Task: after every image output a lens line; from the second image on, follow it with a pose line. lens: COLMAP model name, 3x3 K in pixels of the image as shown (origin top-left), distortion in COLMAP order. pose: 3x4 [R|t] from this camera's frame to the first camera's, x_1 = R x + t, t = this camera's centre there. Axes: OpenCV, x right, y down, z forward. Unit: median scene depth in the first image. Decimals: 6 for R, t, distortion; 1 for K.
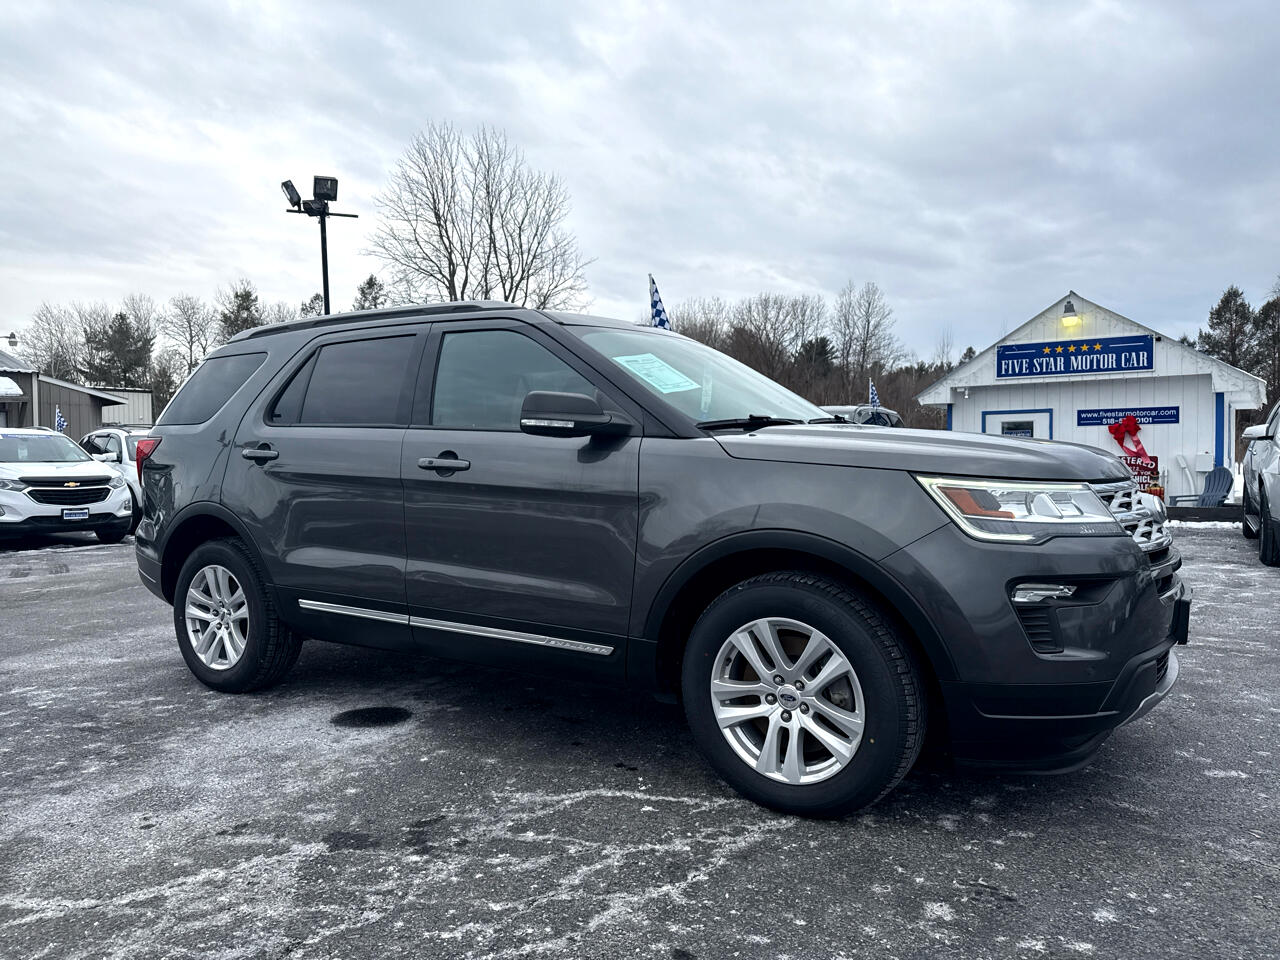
lens RADIAL K [[892.2, 0, 623.6], [0, 892.2, 484.5], [0, 0, 1]] dist [0.036134, -0.034595]
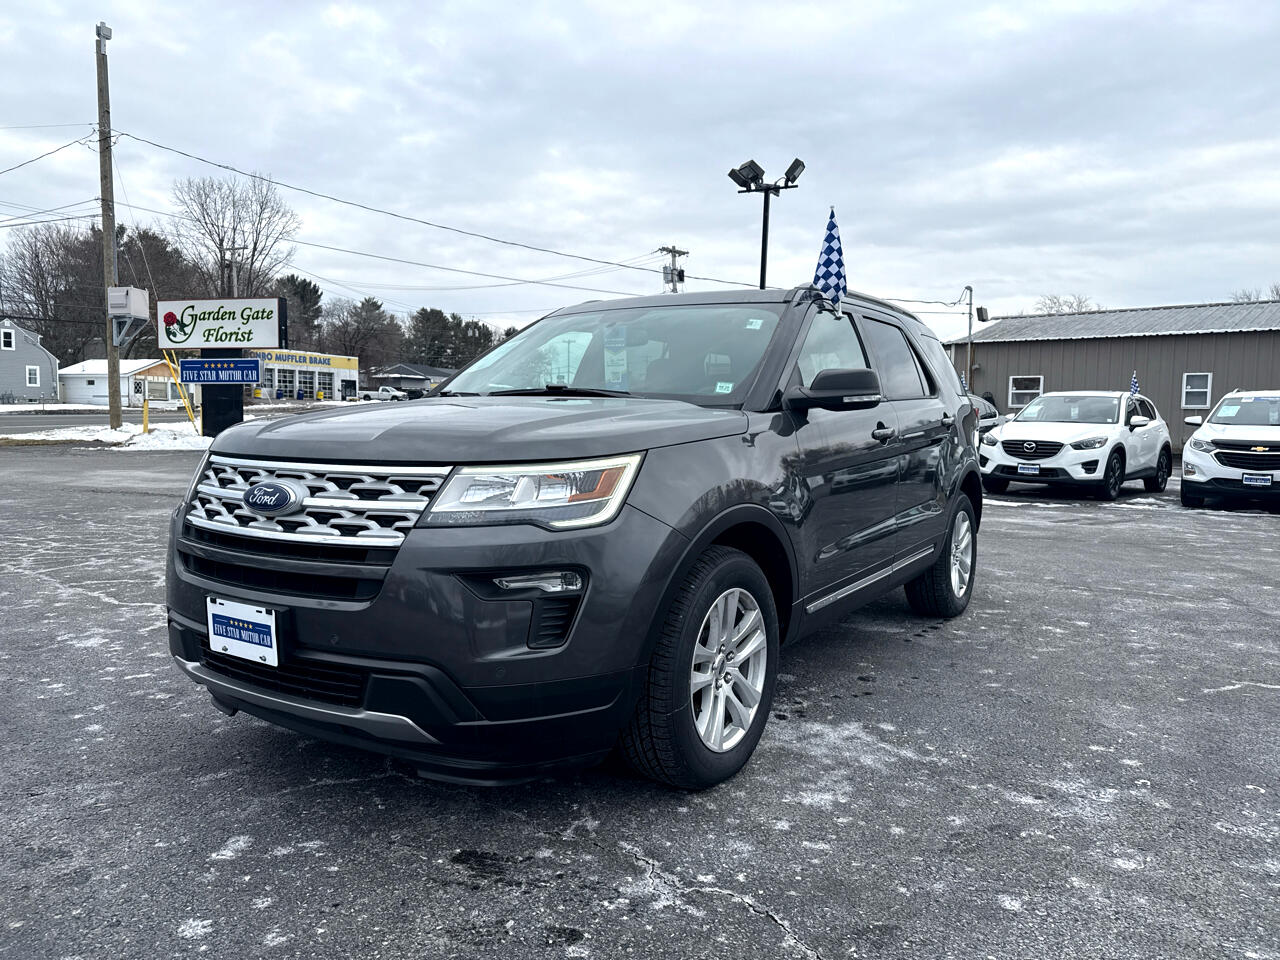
lens RADIAL K [[892.2, 0, 640.4], [0, 892.2, 469.7], [0, 0, 1]] dist [0.036134, -0.034595]
pose [[-0.004696, 0.071453, -0.997433, 0.876371], [-0.043498, 0.996485, 0.071590, -0.044923], [0.999043, 0.043722, -0.001571, 0.829284]]
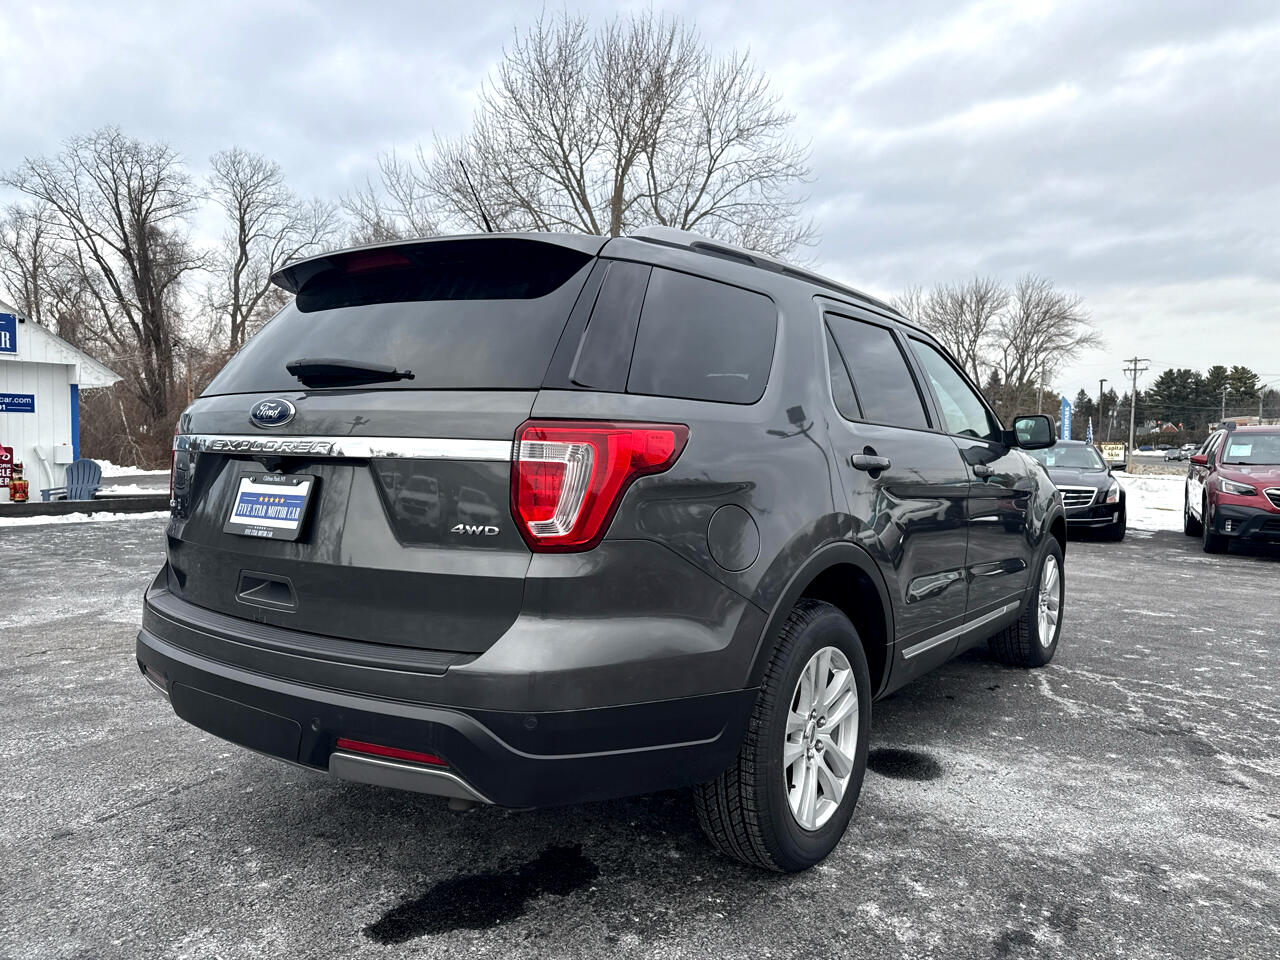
lens RADIAL K [[892.2, 0, 643.0], [0, 892.2, 484.5], [0, 0, 1]] dist [0.036134, -0.034595]
pose [[0.052149, -0.032054, 0.998125, -0.916339], [0.017404, 0.999362, 0.031185, -0.033931], [-0.998488, 0.015745, 0.052673, 0.953293]]
